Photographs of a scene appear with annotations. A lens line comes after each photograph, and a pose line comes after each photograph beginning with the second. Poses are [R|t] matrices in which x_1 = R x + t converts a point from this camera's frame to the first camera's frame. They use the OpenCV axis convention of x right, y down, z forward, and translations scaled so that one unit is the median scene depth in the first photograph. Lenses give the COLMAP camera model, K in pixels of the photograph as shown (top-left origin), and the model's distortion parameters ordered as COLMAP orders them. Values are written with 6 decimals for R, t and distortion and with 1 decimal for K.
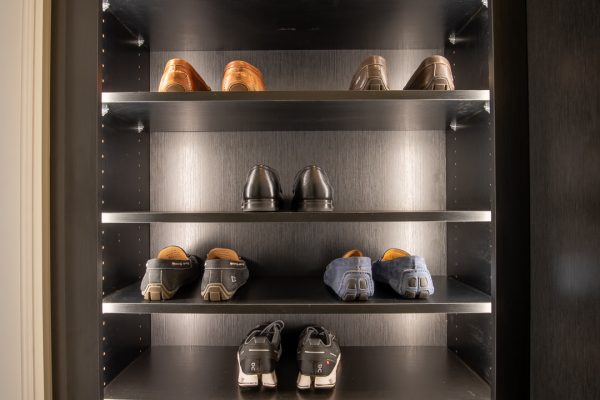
lens RADIAL K [[434.8, 0, 298.7], [0, 434.8, 199.3], [0, 0, 1]] dist [-0.053880, -0.000992]
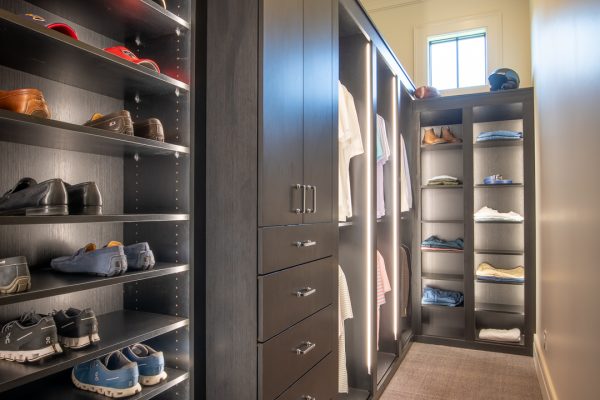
lens RADIAL K [[434.8, 0, 299.5], [0, 434.8, 201.8], [0, 0, 1]] dist [-0.053880, -0.000992]
pose [[0.386623, 0.021816, 0.921980, -0.960527], [-0.018628, 0.999701, -0.015844, -0.004808], [-0.922050, -0.011049, 0.386914, -0.136776]]
